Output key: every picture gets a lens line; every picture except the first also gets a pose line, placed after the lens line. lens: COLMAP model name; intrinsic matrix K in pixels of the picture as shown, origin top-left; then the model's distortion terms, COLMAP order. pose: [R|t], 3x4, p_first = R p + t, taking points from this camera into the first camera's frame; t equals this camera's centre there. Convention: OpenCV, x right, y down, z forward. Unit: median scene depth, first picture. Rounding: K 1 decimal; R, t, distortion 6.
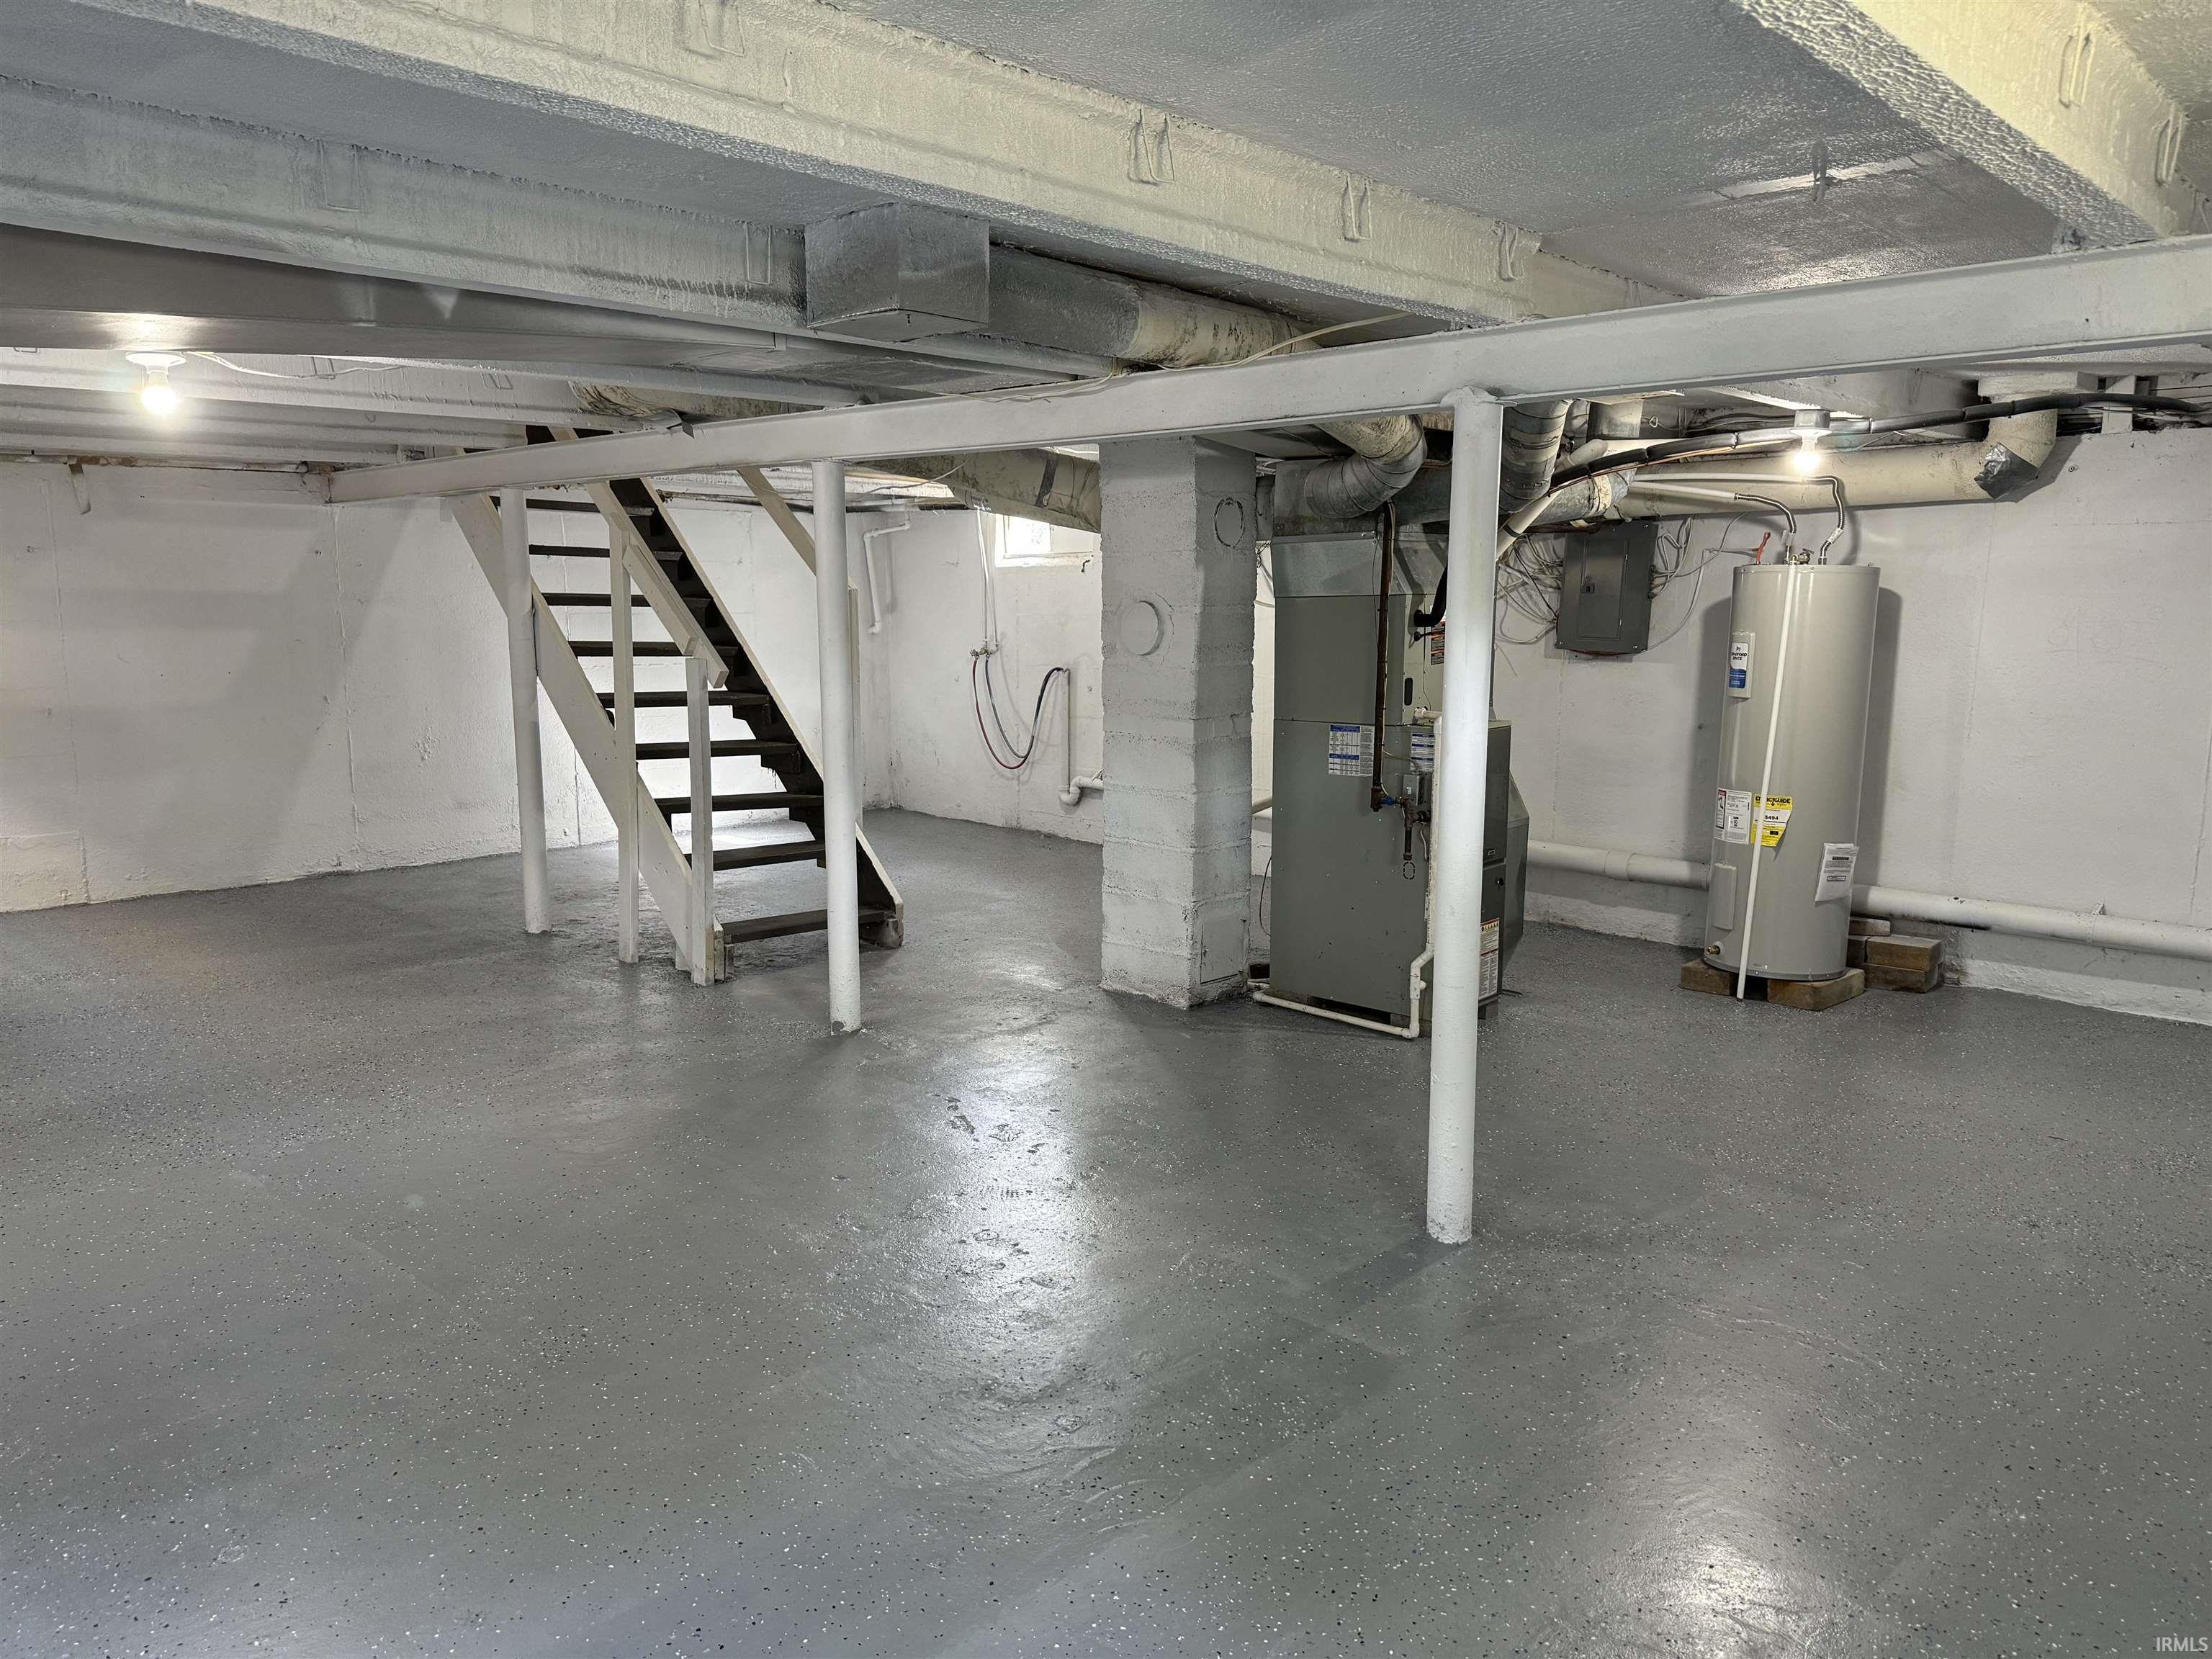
lens RADIAL K [[1556.2, 0, 1121.0], [0, 1556.2, 829.2], [0, 0, 1]] dist [0.052043, -0.056345]
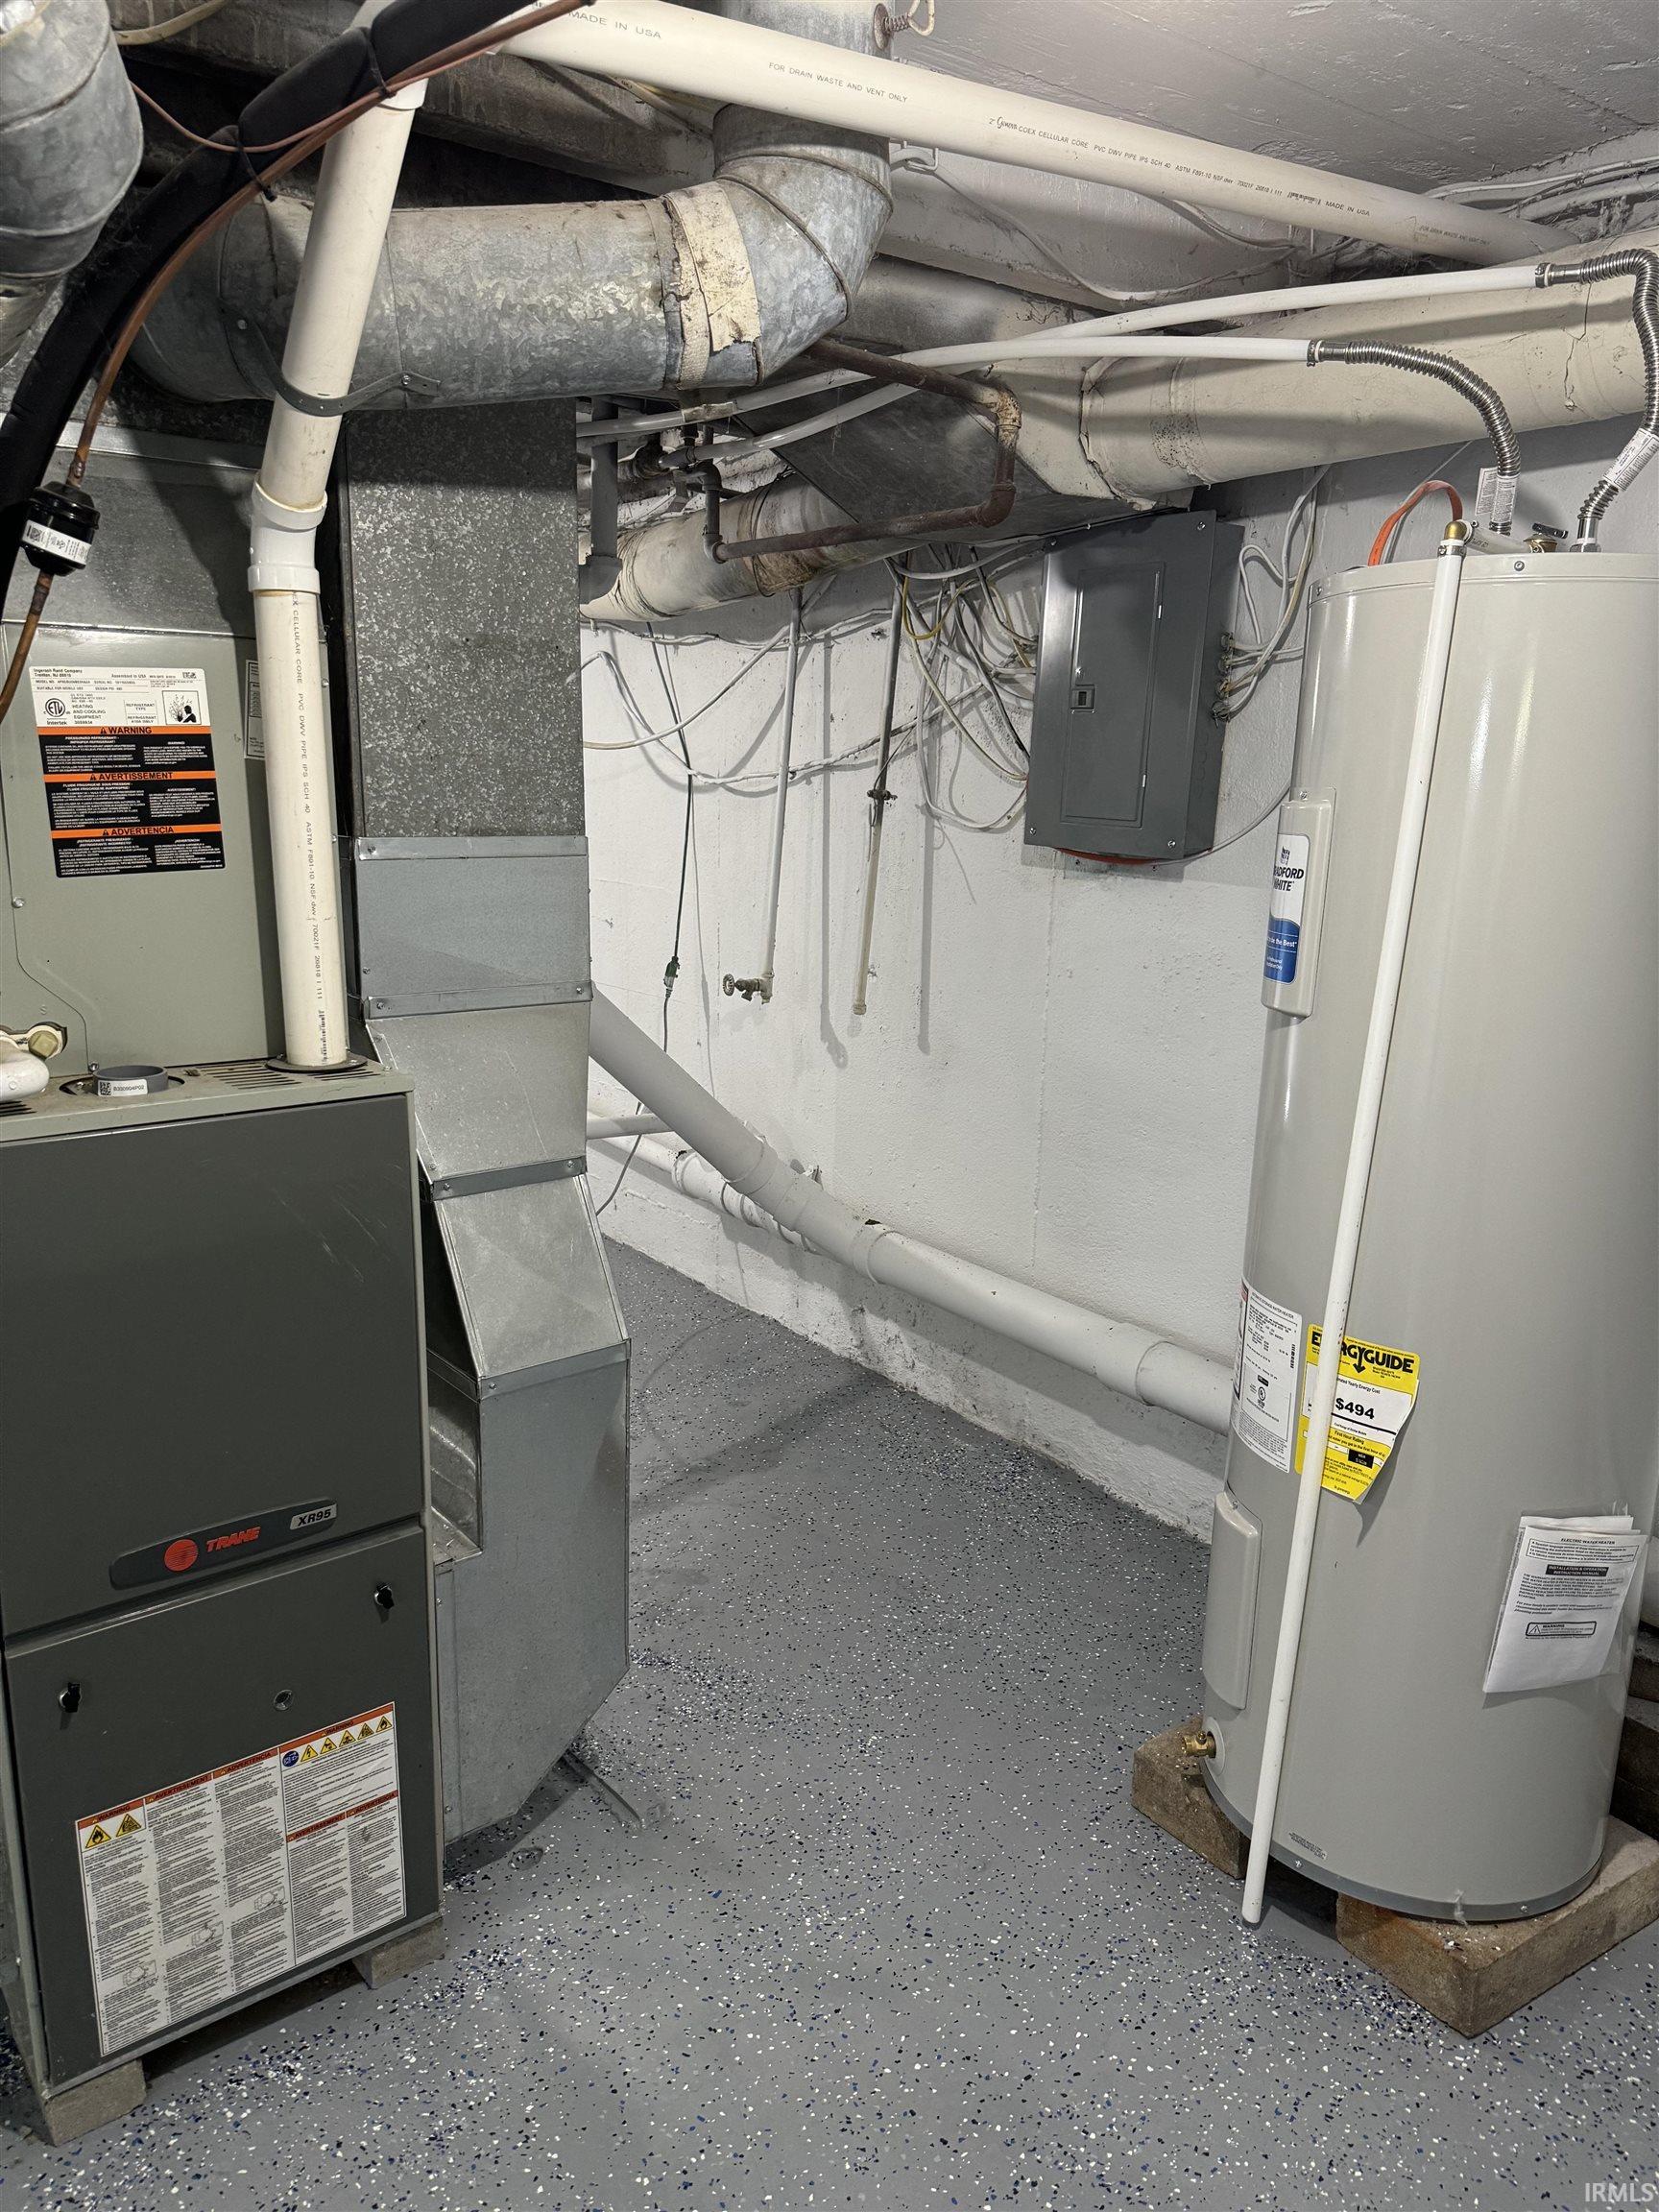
lens RADIAL K [[1556.2, 0, 813.5], [0, 1556.2, 1112.0], [0, 0, 1]] dist [0.052043, -0.056345]
pose [[0.983509, 0.053282, -0.172831, 0.355165], [-0.043124, 0.997144, 0.062009, -0.078647], [0.175641, -0.053533, 0.982998, 0.670840]]
